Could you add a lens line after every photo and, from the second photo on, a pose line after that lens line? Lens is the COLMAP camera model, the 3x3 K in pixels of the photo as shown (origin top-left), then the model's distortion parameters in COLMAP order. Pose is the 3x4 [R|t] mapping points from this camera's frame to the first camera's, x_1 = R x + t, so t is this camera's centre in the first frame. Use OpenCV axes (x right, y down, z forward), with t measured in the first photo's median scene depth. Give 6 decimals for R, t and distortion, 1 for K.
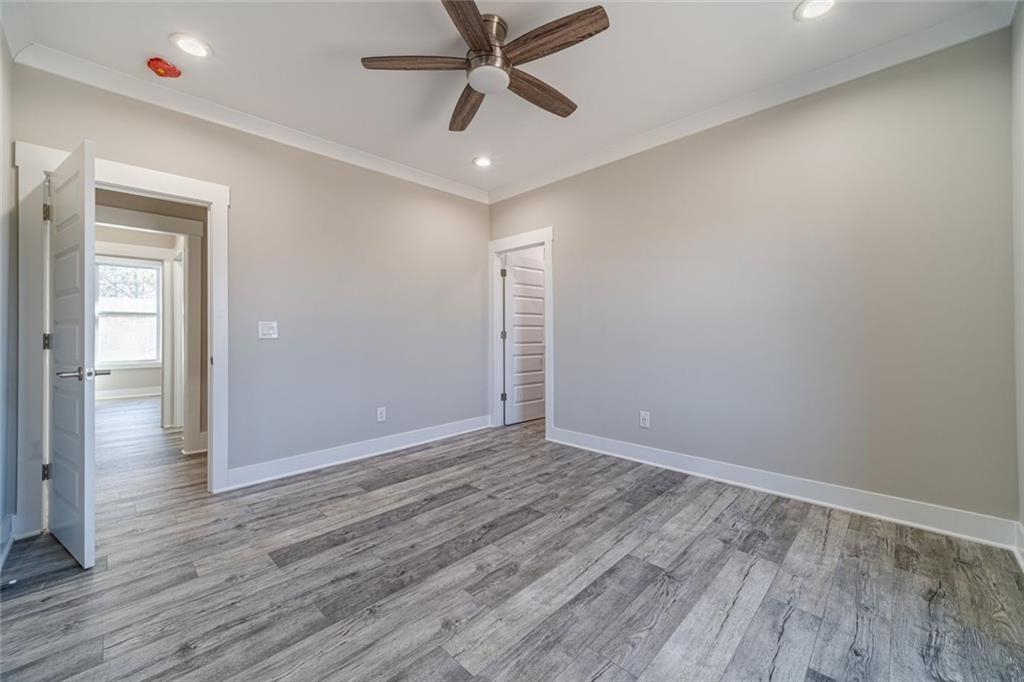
lens RADIAL K [[403.5, 0, 512.4], [0, 403.5, 336.4], [0, 0, 1]] dist [0.004031, 0.000094]
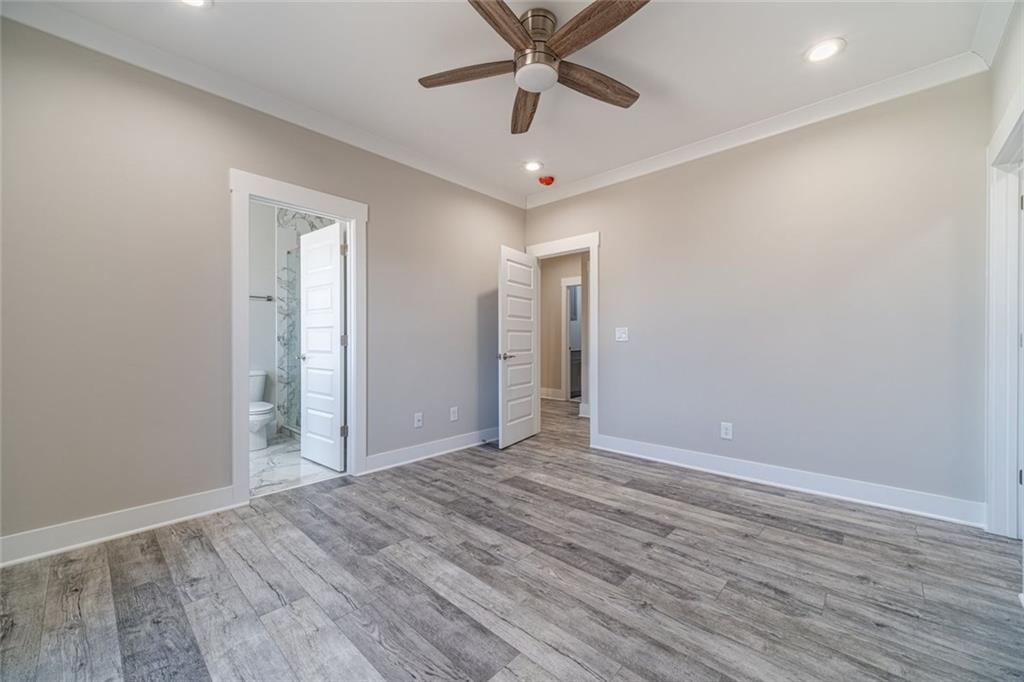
lens RADIAL K [[403.5, 0, 512.4], [0, 403.5, 336.4], [0, 0, 1]] dist [0.004031, 0.000094]
pose [[0.021801, 0.002706, -0.999759, 0.812910], [-0.008651, 0.999959, 0.002518, -0.009812], [0.999725, 0.008594, 0.021823, 0.796820]]
